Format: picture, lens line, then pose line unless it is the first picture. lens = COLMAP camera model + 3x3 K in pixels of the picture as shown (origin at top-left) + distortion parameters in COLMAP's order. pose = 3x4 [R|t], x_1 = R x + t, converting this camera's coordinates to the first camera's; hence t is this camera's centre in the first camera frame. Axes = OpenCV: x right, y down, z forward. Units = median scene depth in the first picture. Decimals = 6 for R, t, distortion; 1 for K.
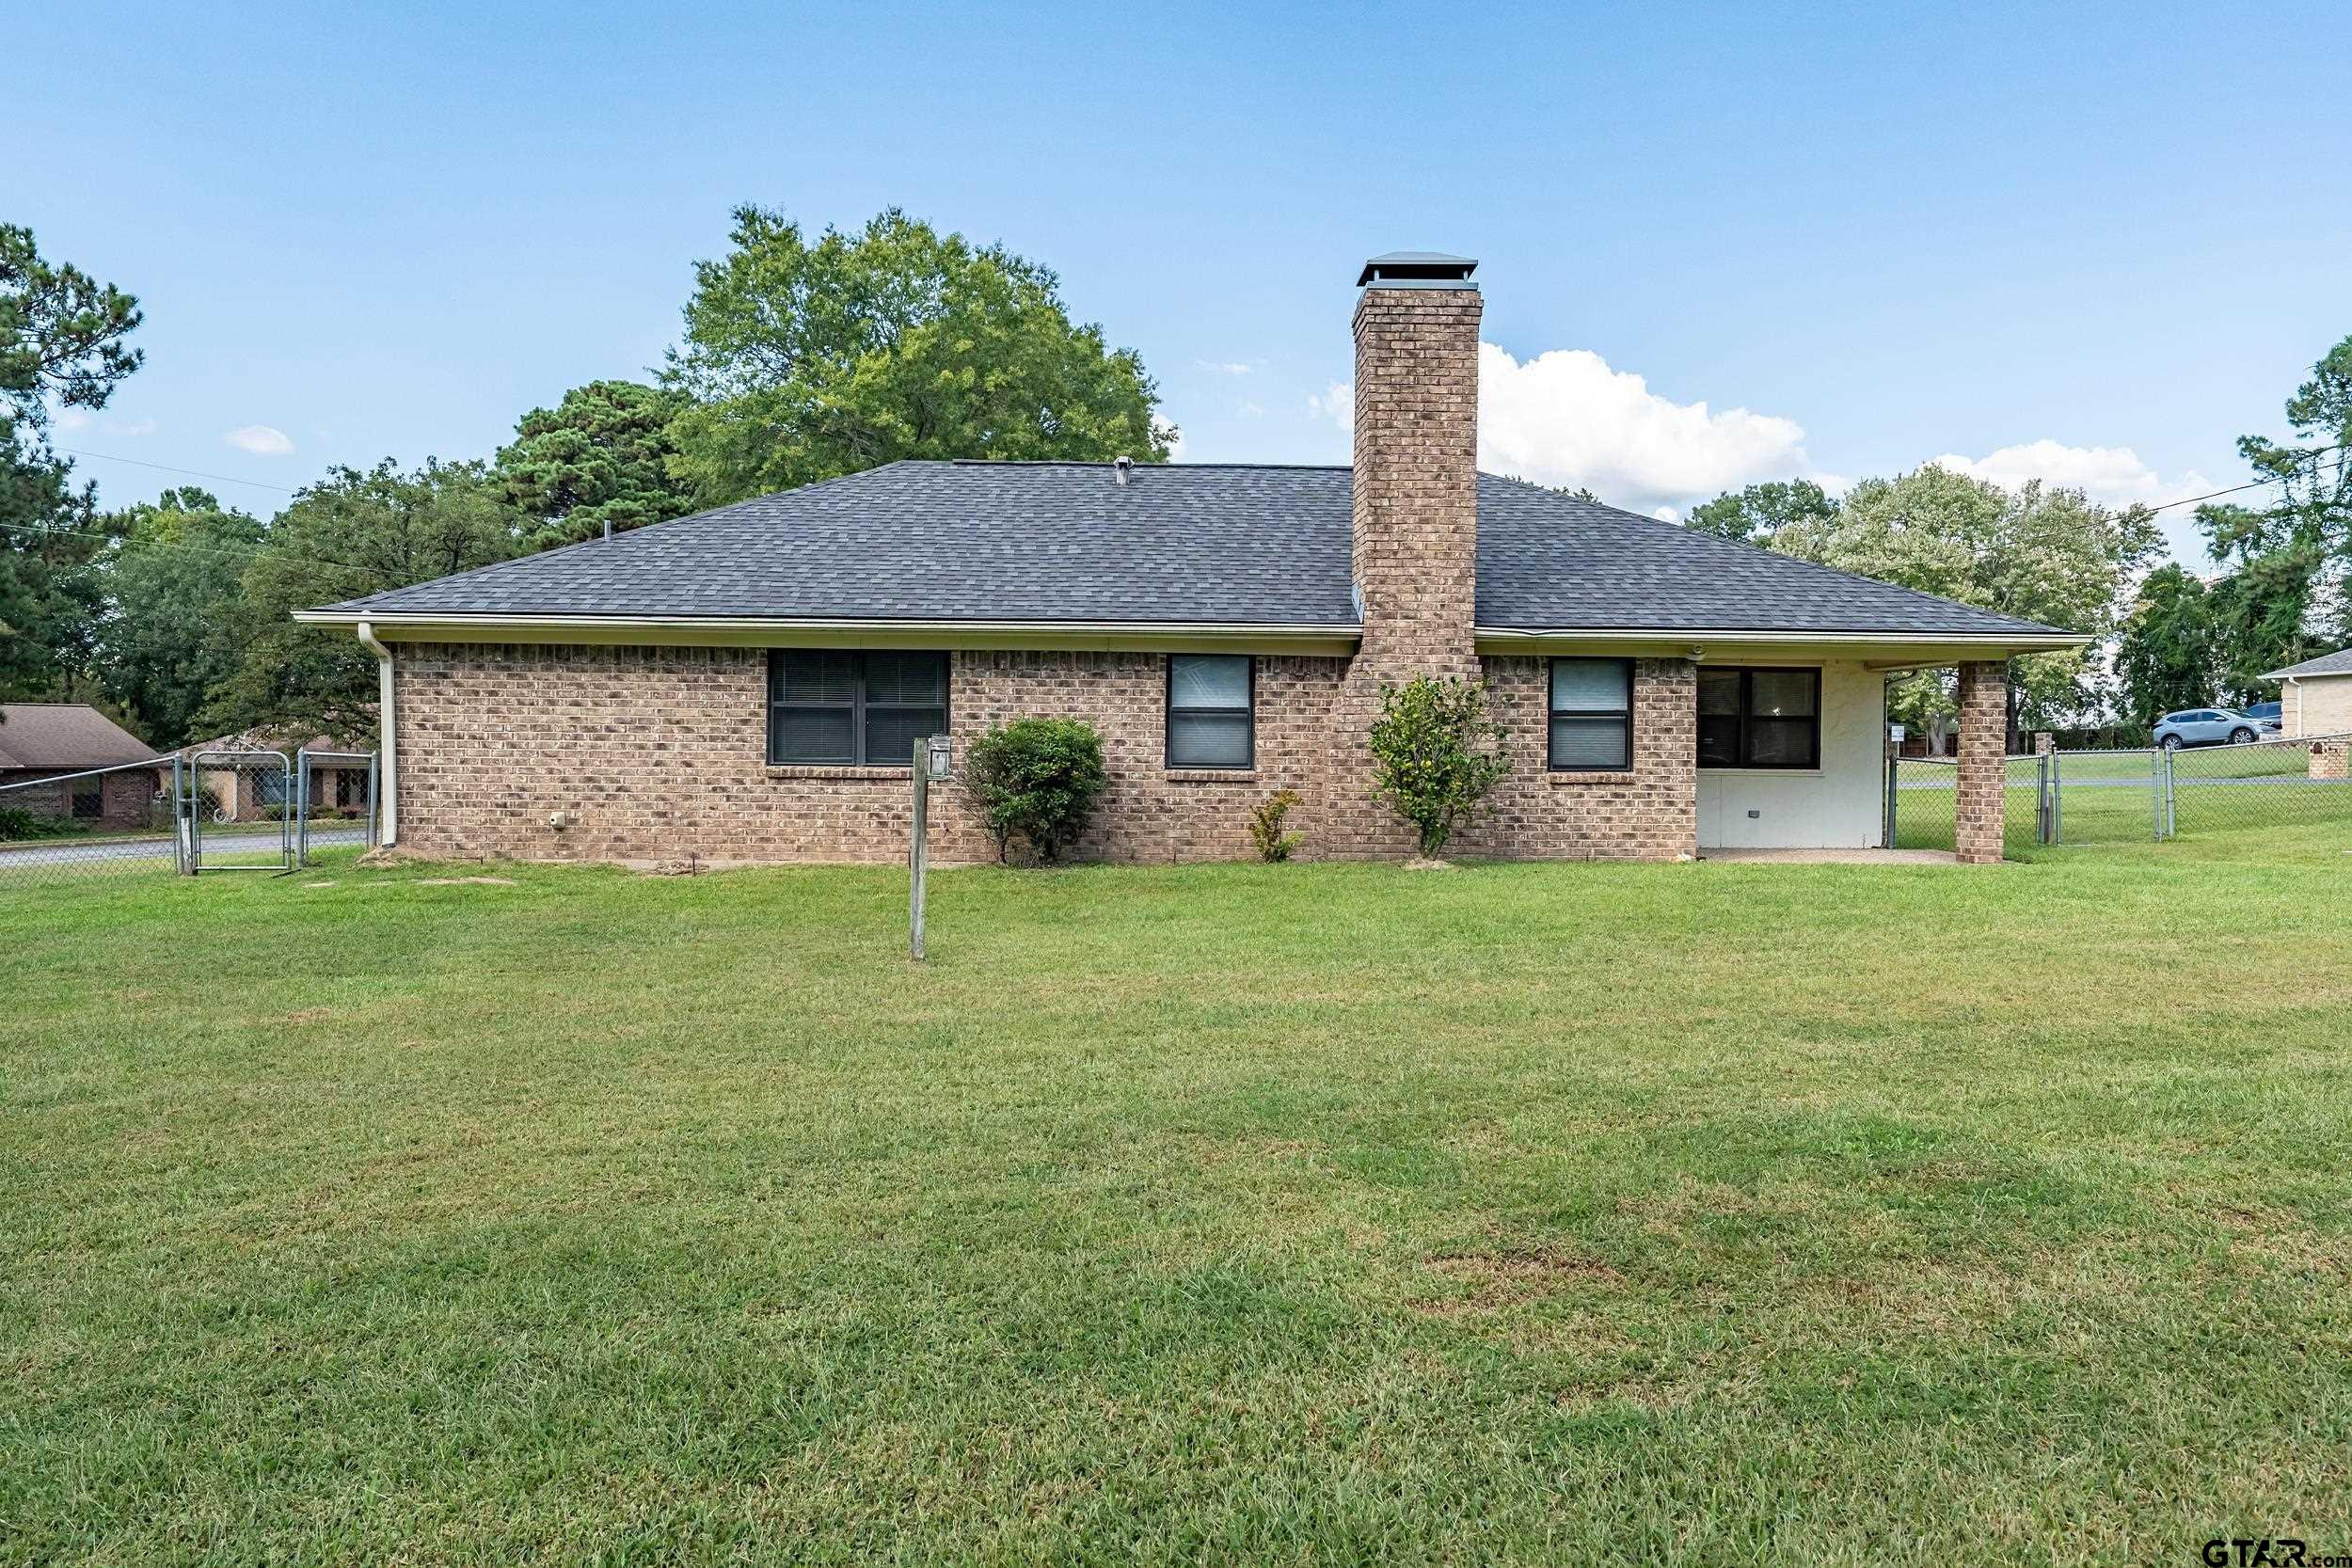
lens RADIAL K [[1502.4, 0, 1180.0], [0, 1502.4, 797.3], [0, 0, 1]] dist [0.008693, 0.002116]
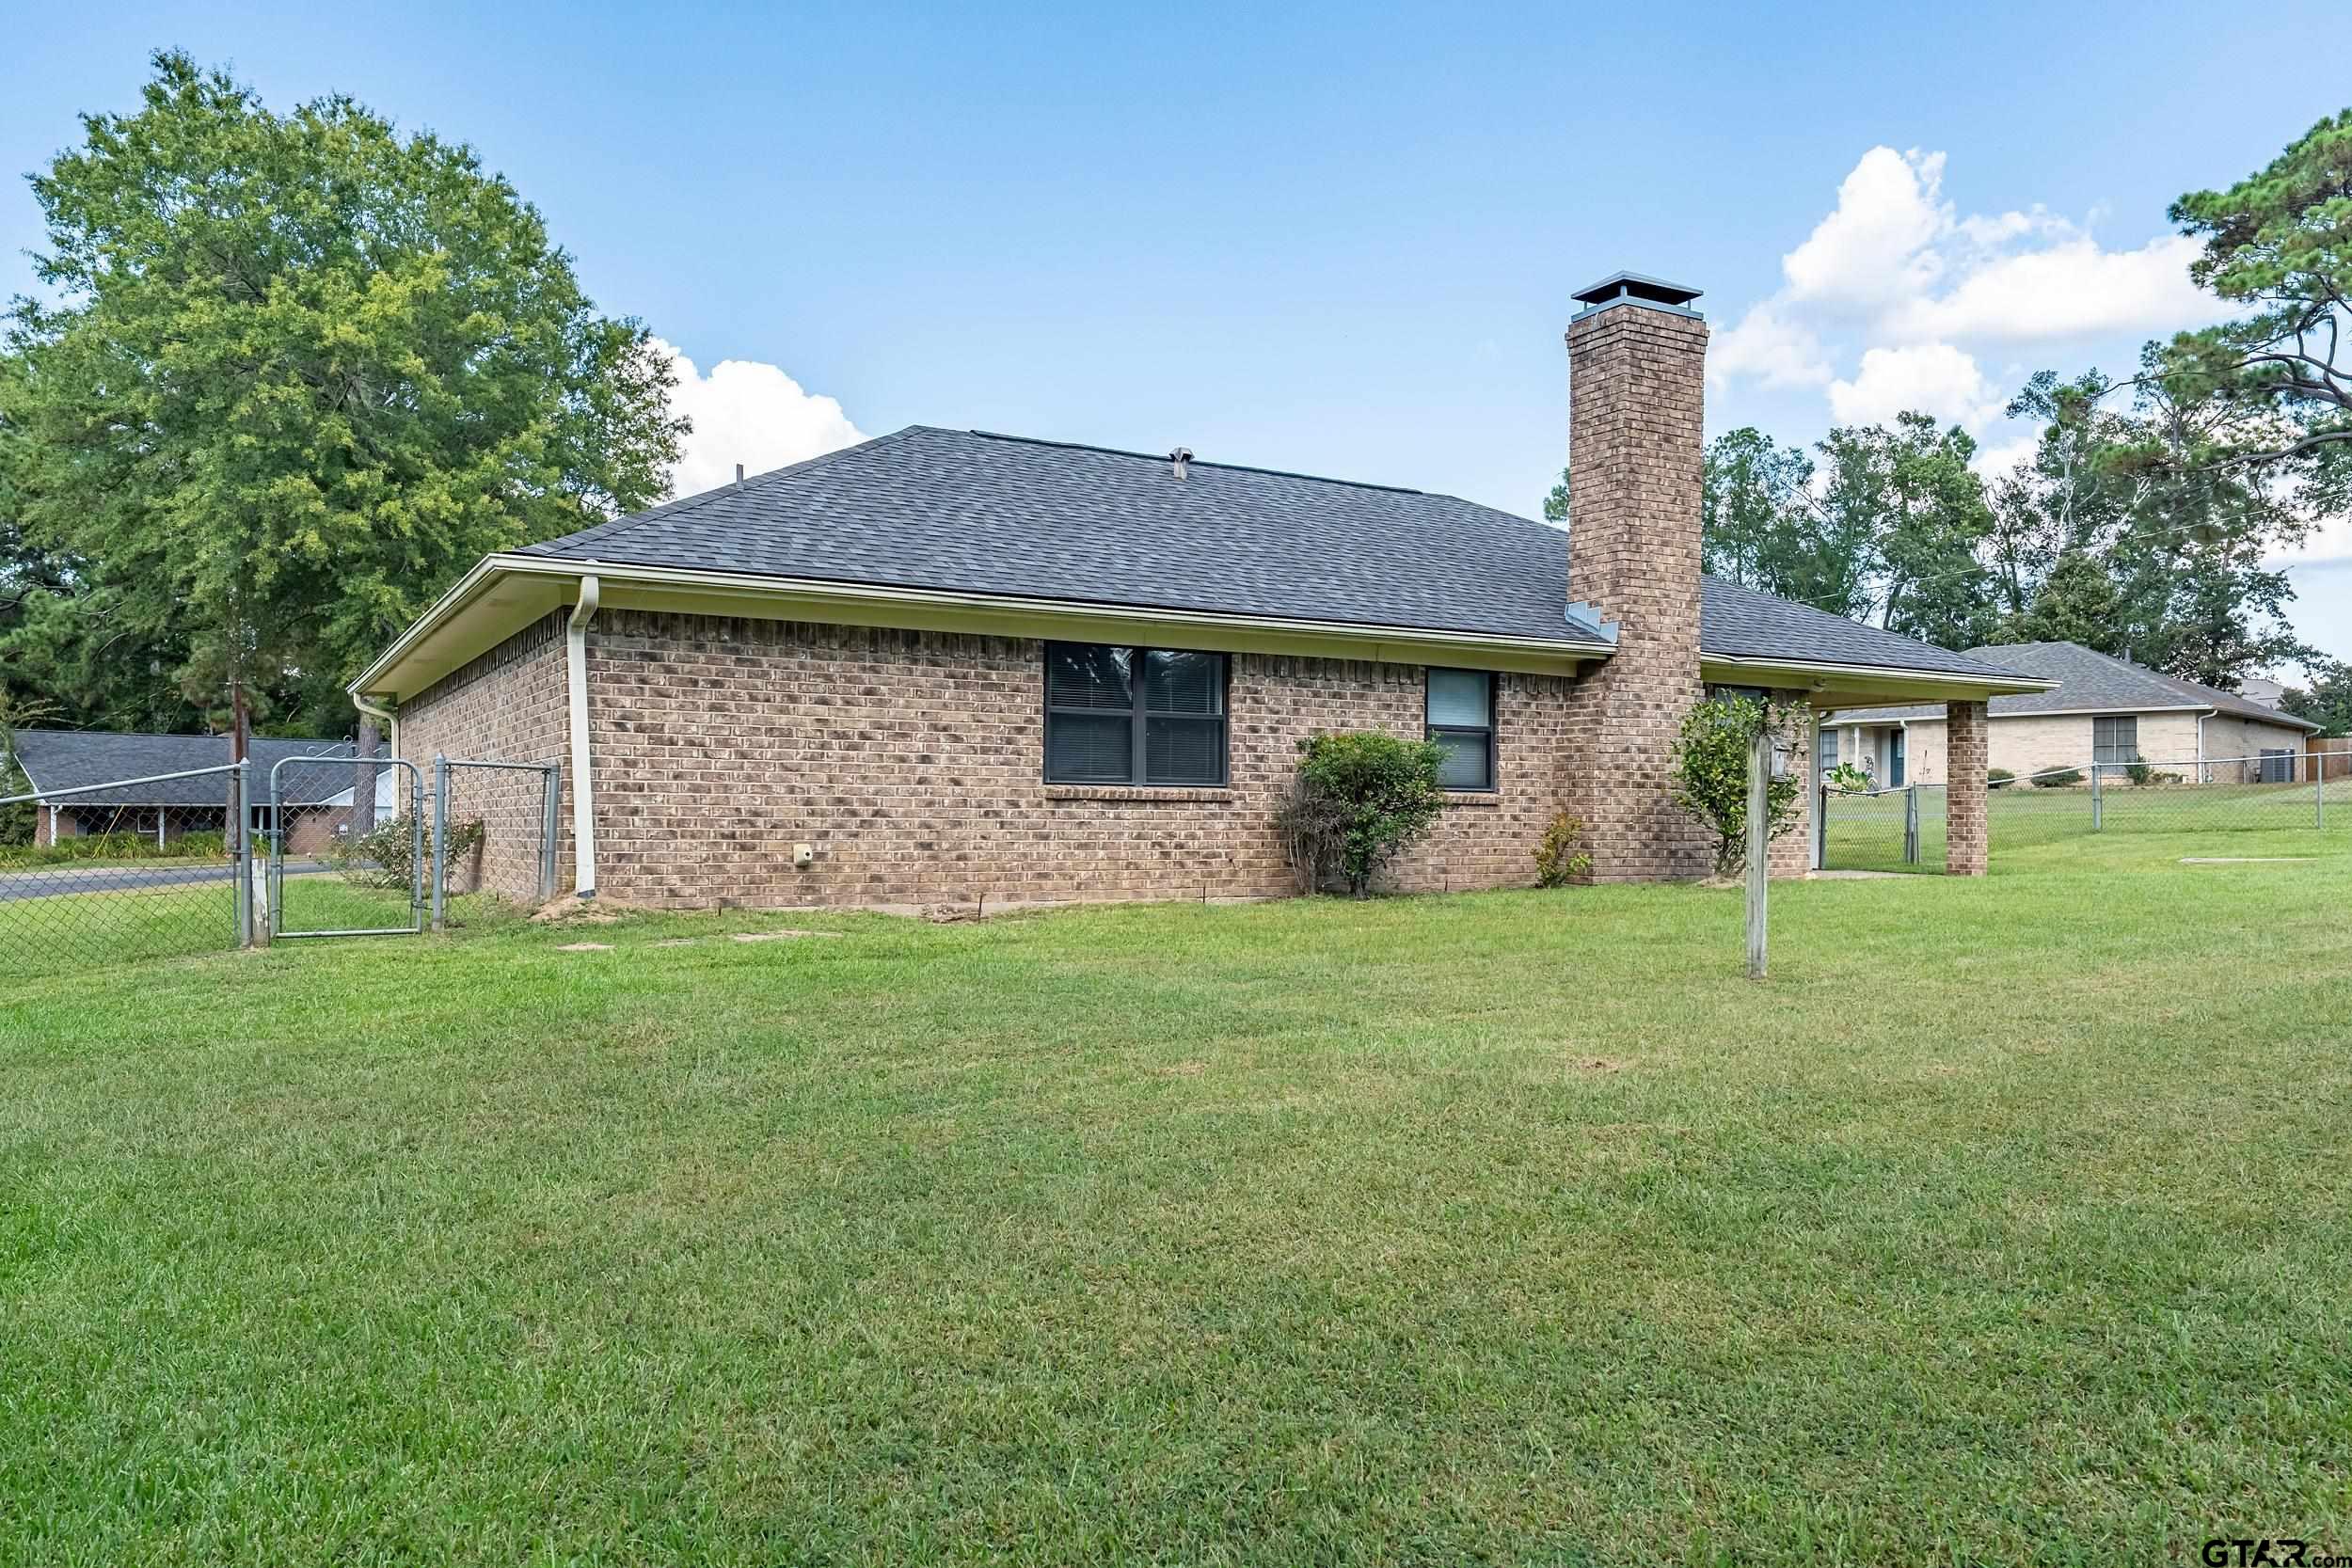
lens RADIAL K [[1621.4, 0, 1149.5], [0, 1621.4, 844.5], [0, 0, 1]] dist [0.010344, -0.002365]
pose [[0.887024, -0.011319, 0.461584, -0.630152], [0.014533, 0.999889, -0.003407, 0.015232], [-0.461494, 0.009731, 0.887090, 0.196582]]
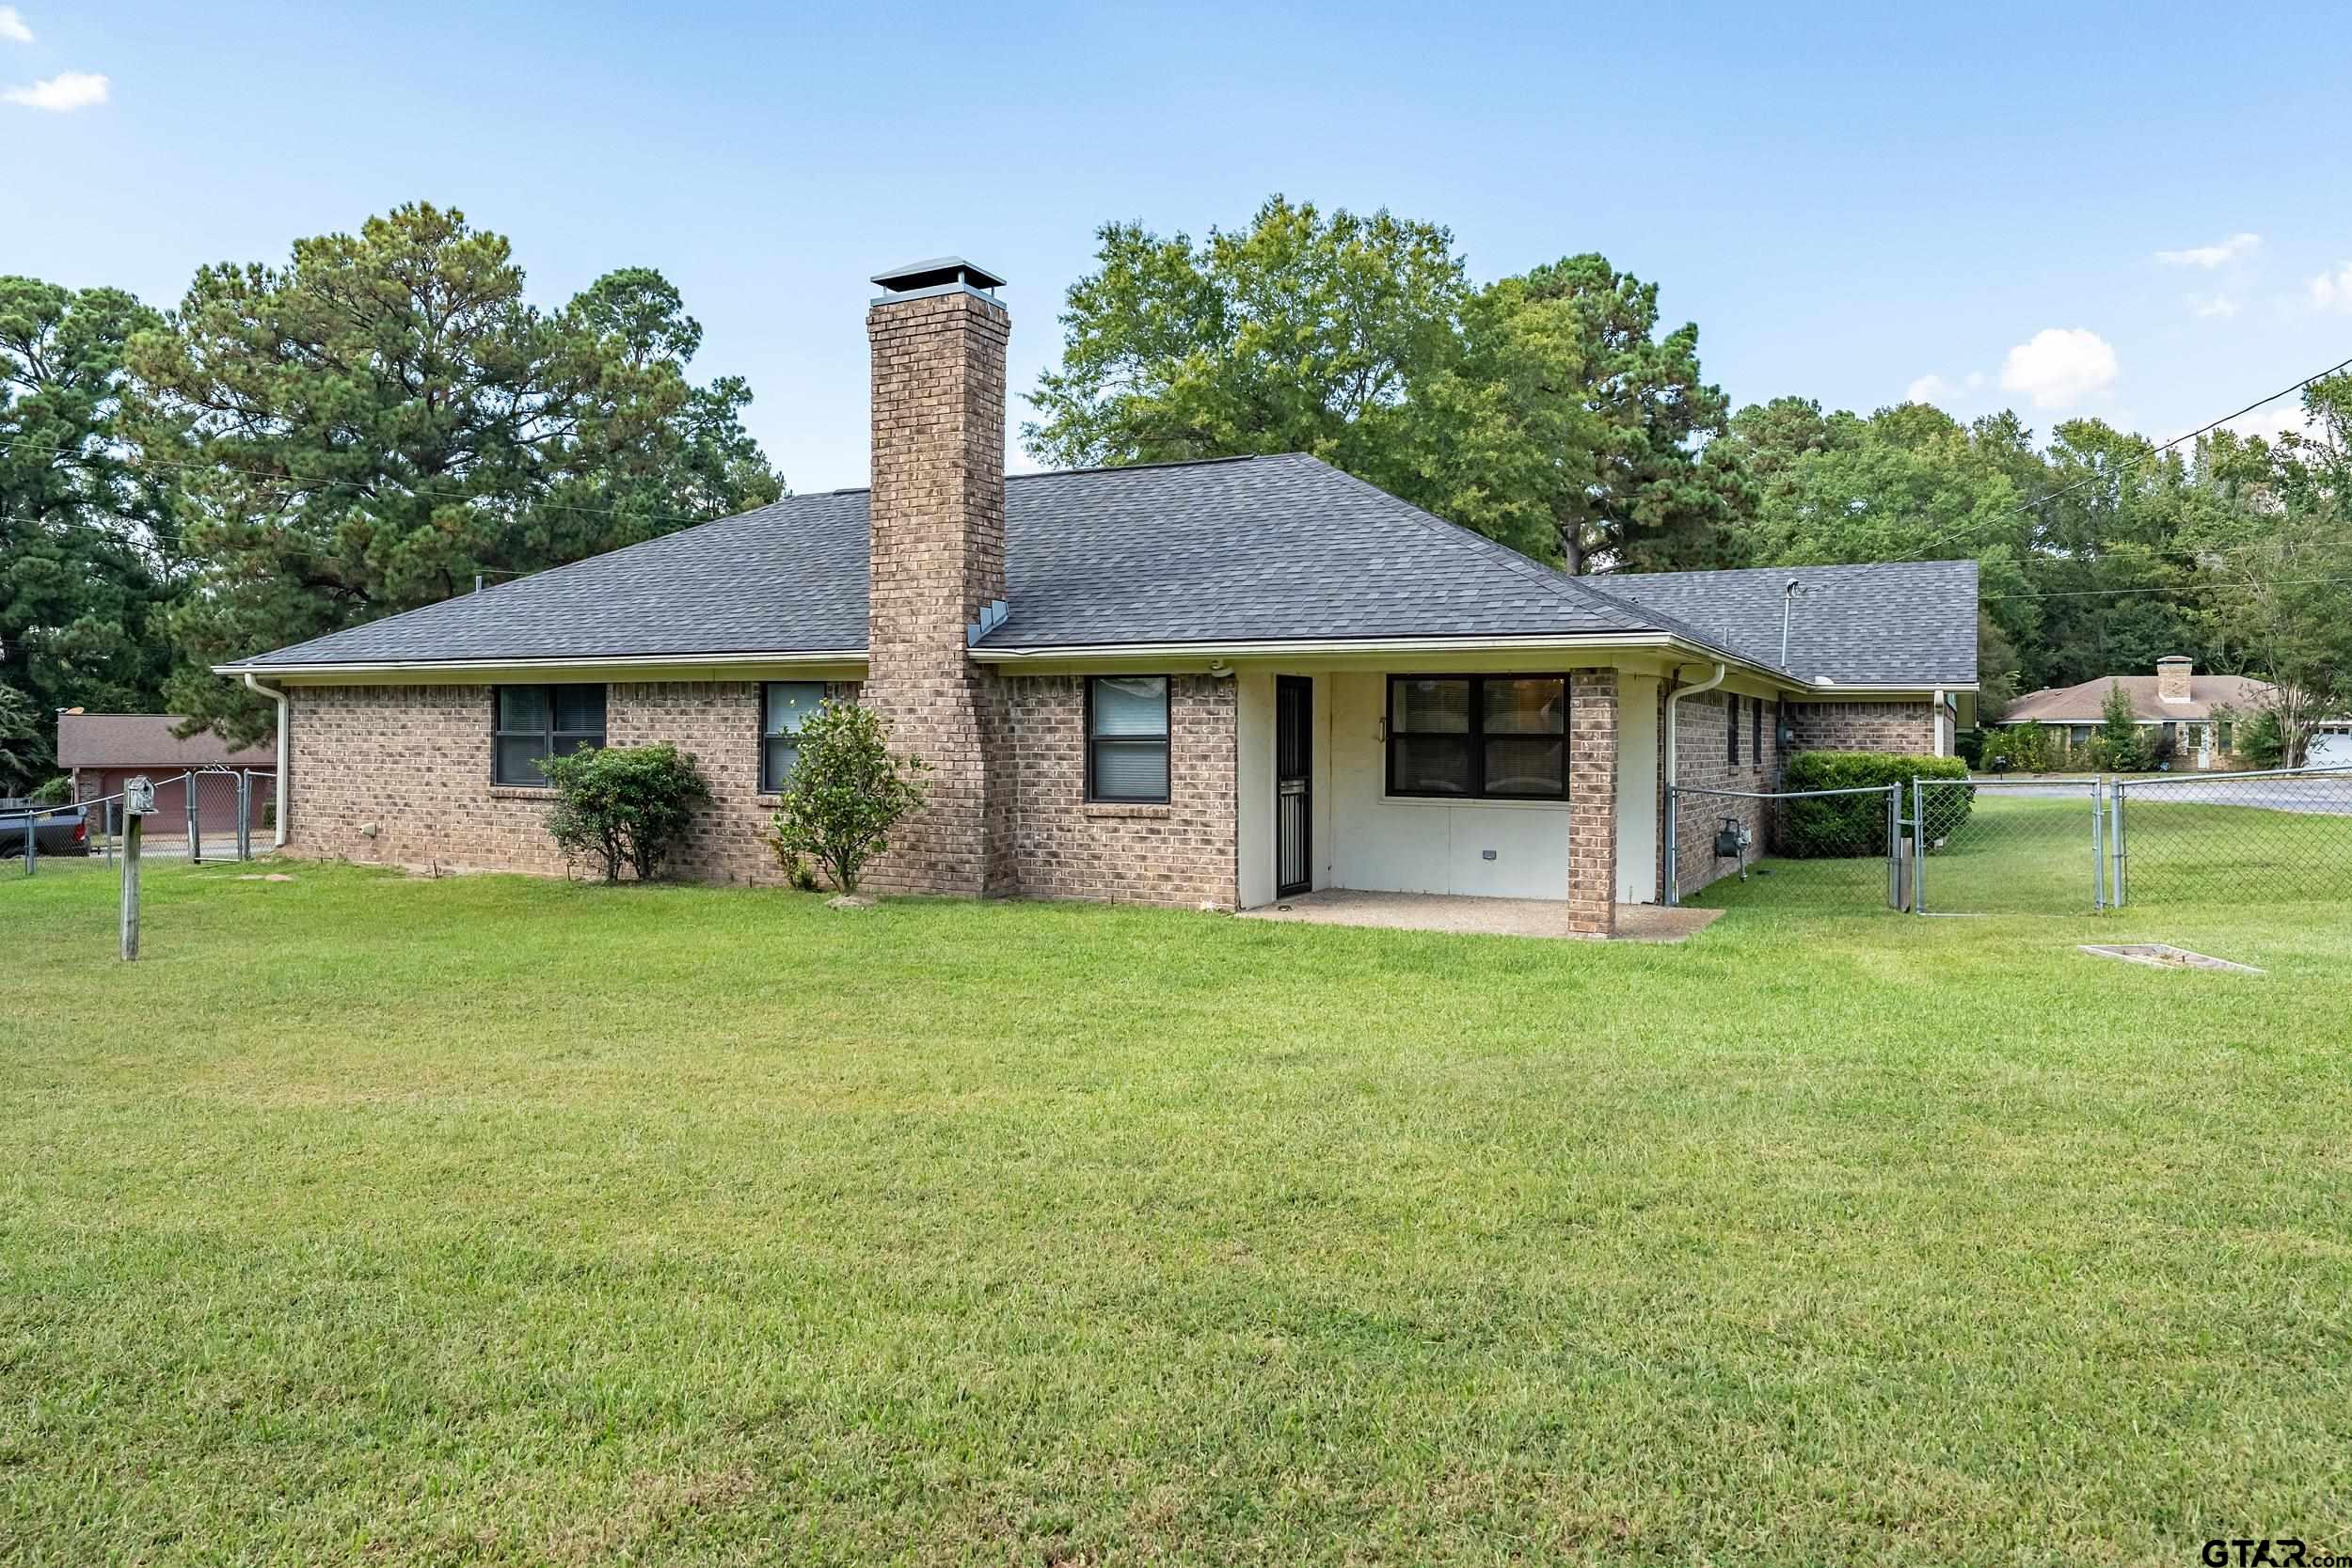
lens RADIAL K [[1621.8, 0, 1176.6], [0, 1621.8, 762.5], [0, 0, 1]] dist [0.008398, -0.001823]
pose [[0.863694, 0.004889, -0.503993, 0.807426], [-0.013320, 0.999825, -0.013127, -0.030087], [0.503841, 0.018051, 0.863608, 0.189813]]
